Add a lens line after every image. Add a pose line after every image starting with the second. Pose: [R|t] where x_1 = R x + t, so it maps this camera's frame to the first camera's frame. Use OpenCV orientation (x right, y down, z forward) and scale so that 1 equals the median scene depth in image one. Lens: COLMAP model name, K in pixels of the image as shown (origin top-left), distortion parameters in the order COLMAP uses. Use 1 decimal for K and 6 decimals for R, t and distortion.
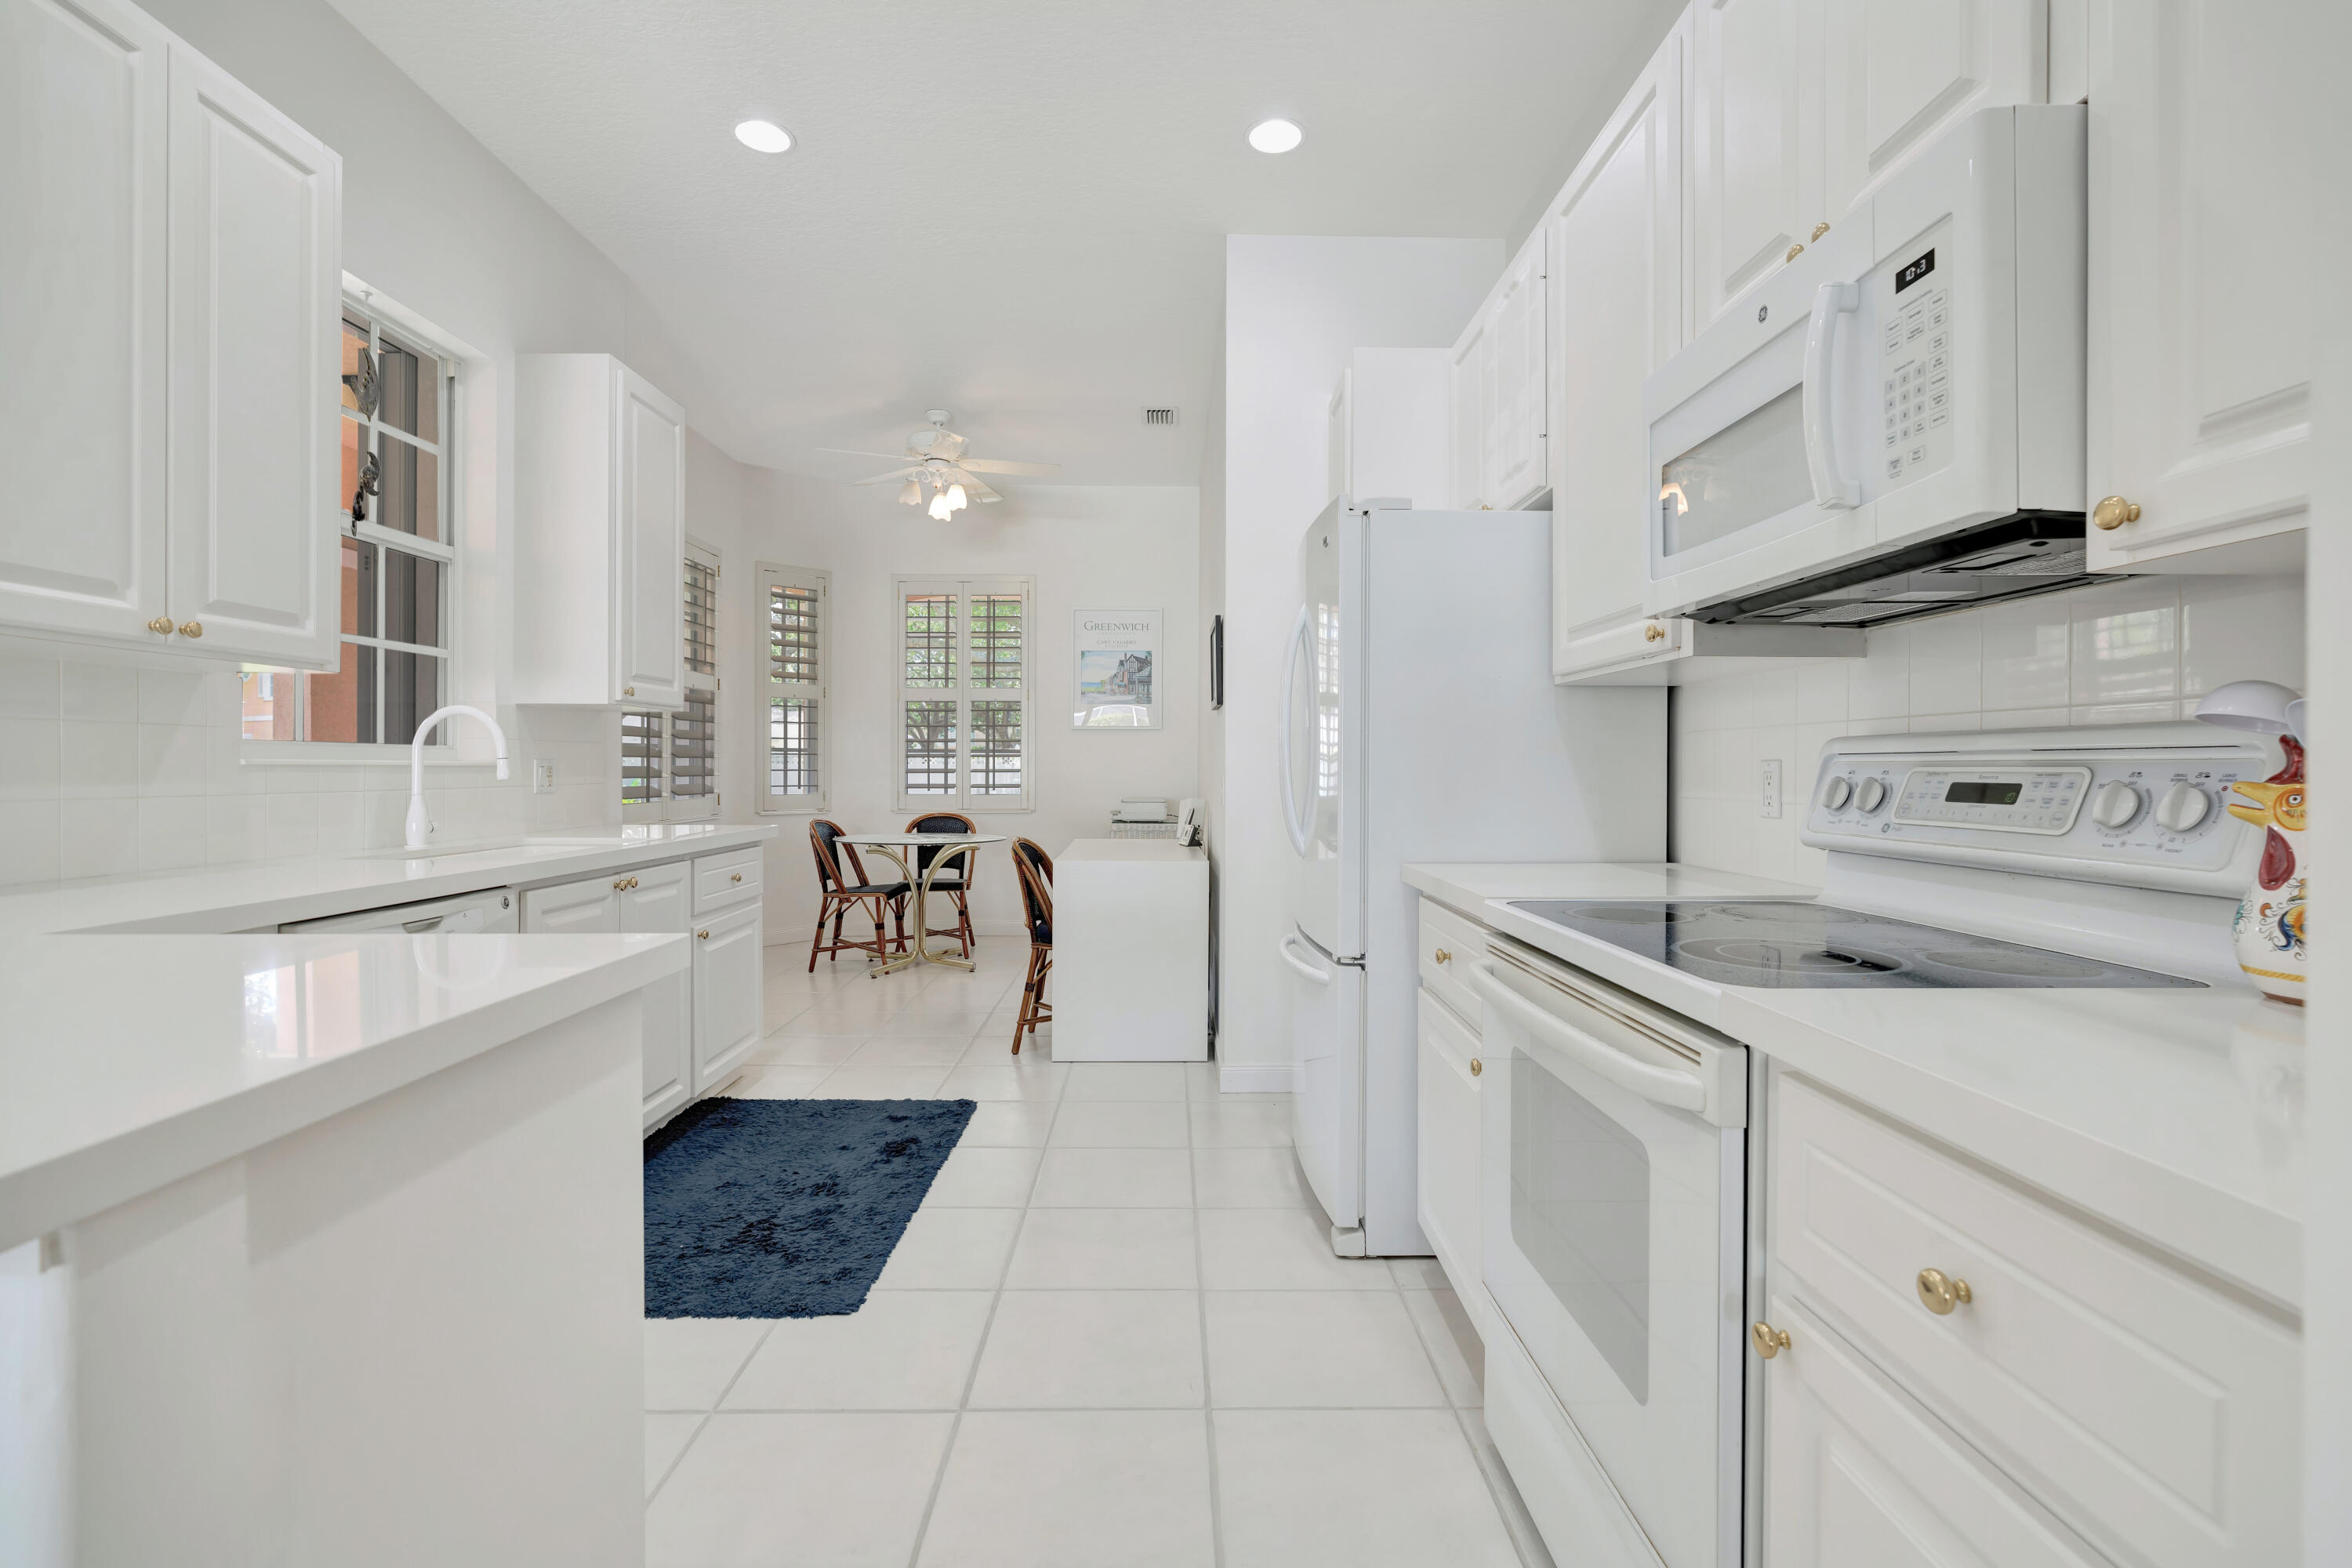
lens RADIAL K [[1069.4, 0, 1190.4], [0, 1069.4, 757.6], [0, 0, 1]] dist [-0.021142, 0.011350]
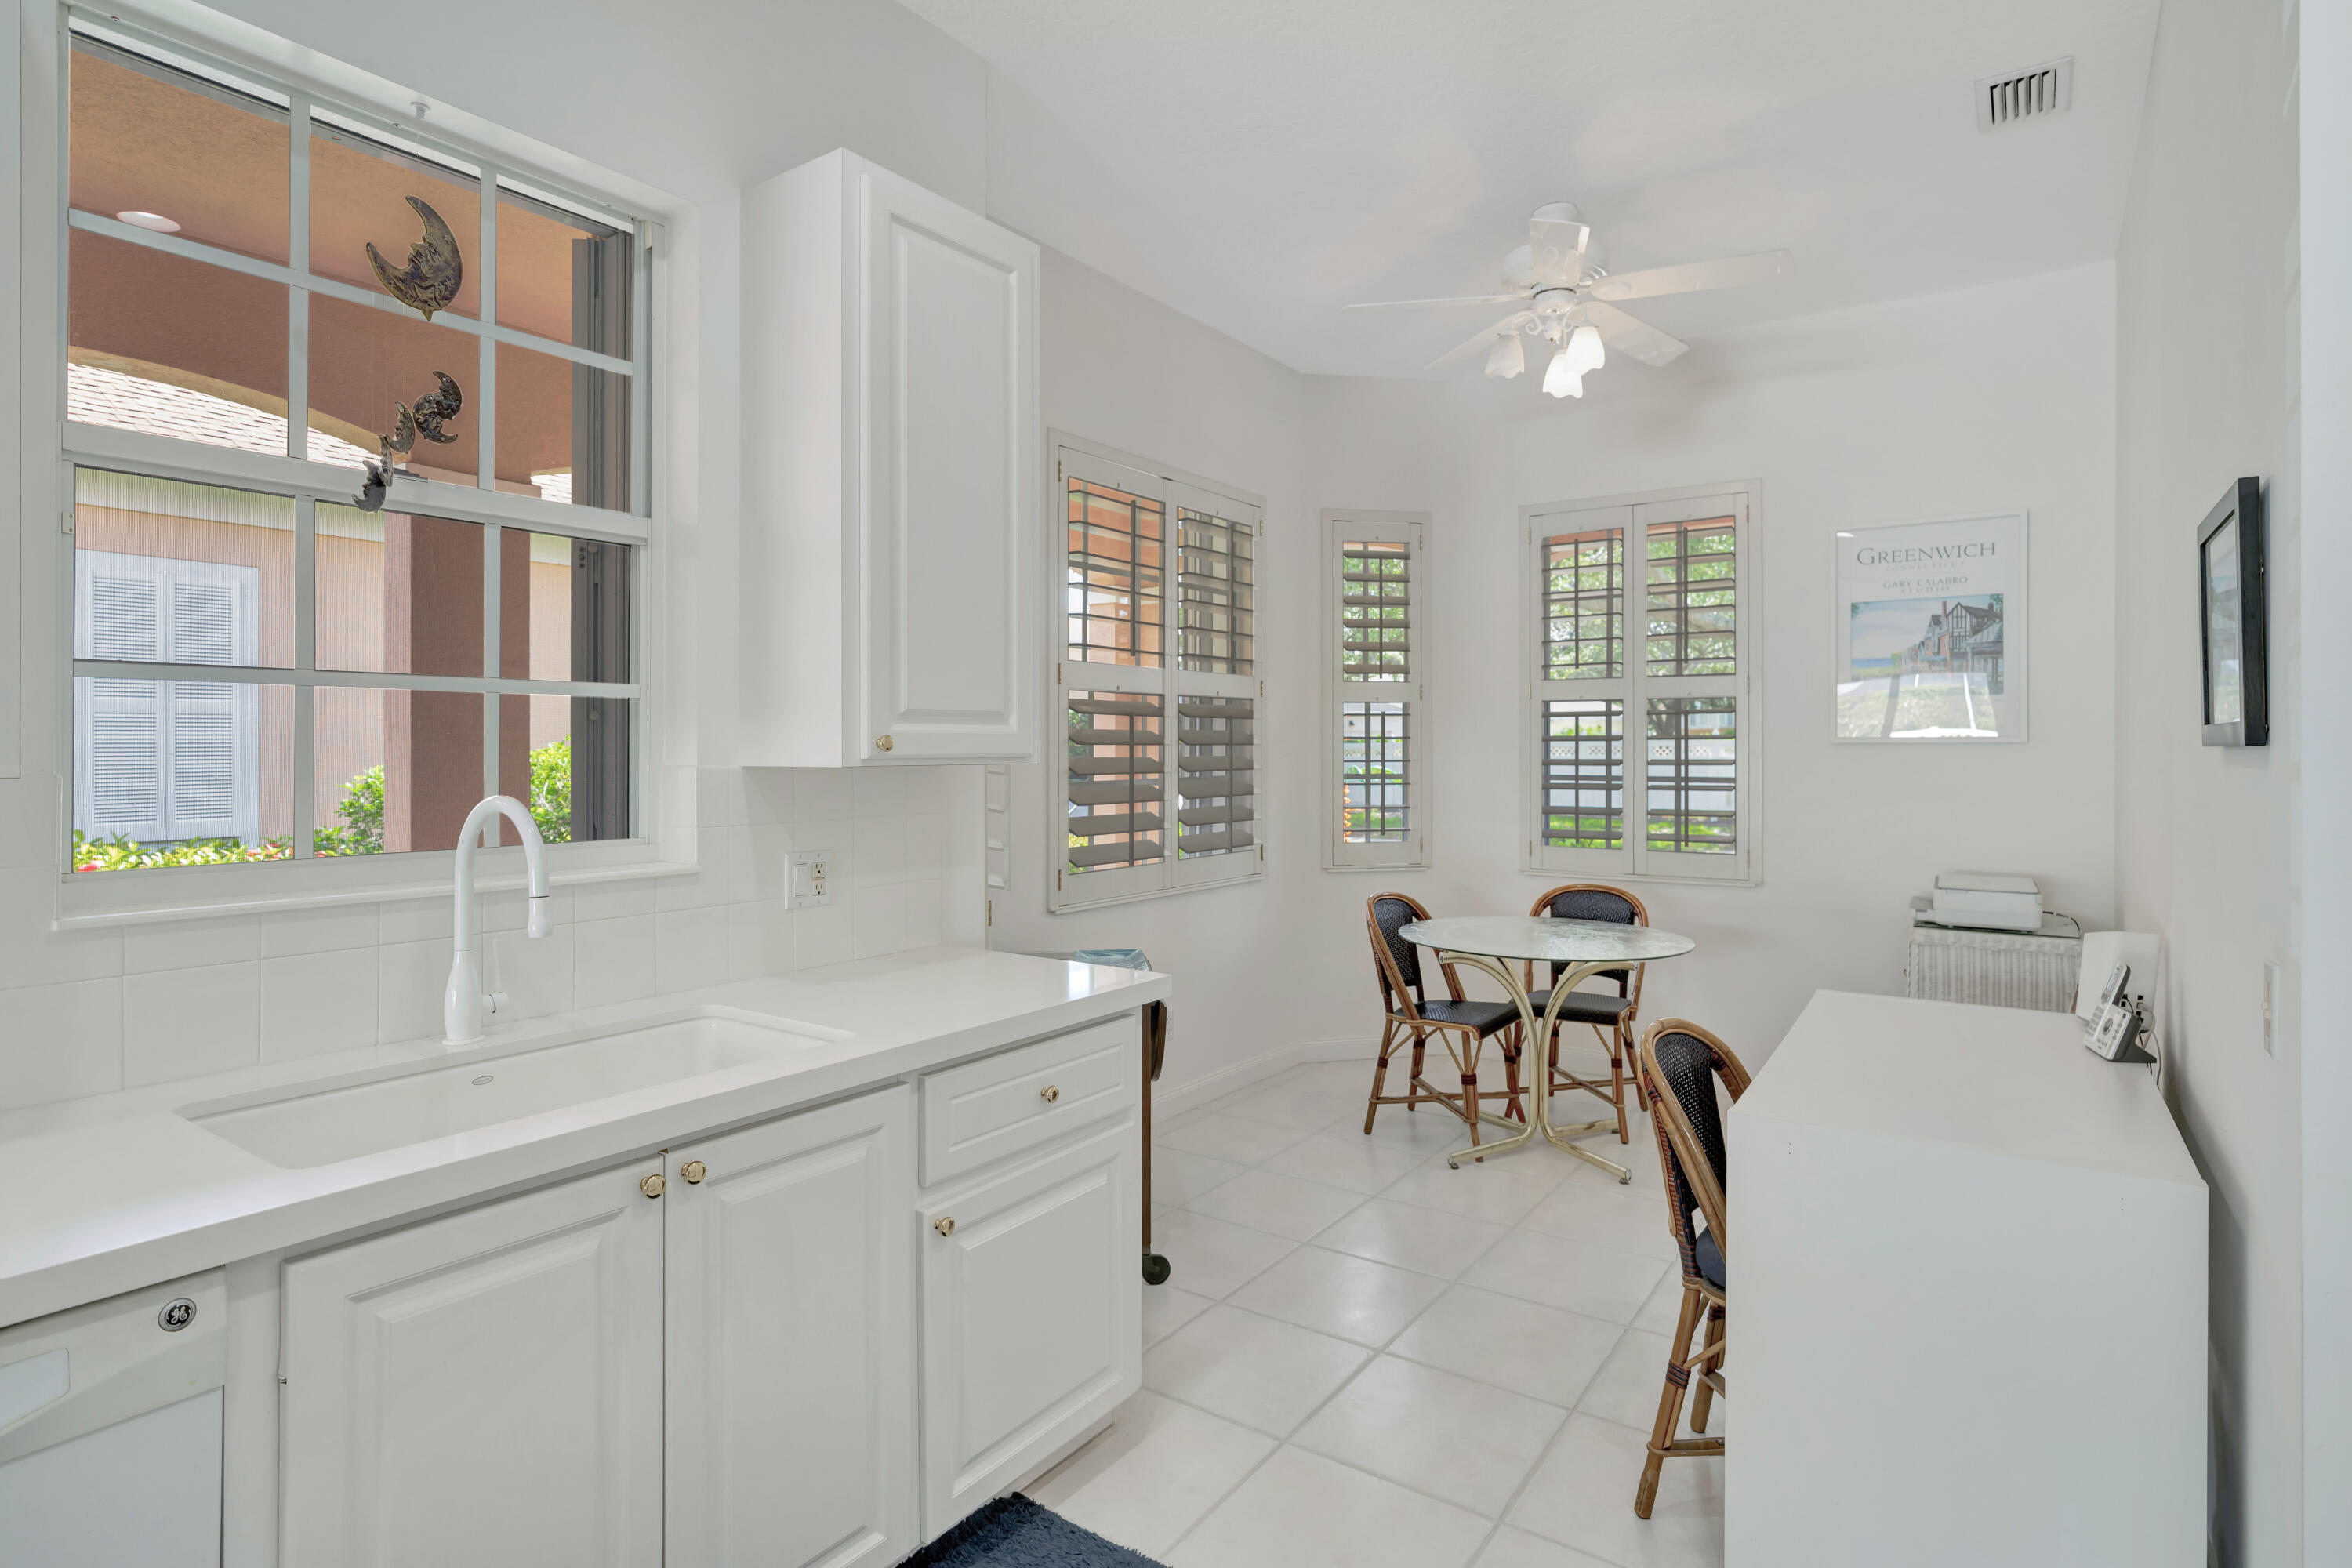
lens RADIAL K [[1233.6, 0, 1162.9], [0, 1233.6, 749.6], [0, 0, 1]] dist [-0.006154, 0.000320]
pose [[0.805252, -0.003859, -0.592921, -0.013263], [0.007741, 0.999962, 0.004004, -0.035918], [0.592883, -0.007814, 0.805251, 0.336073]]
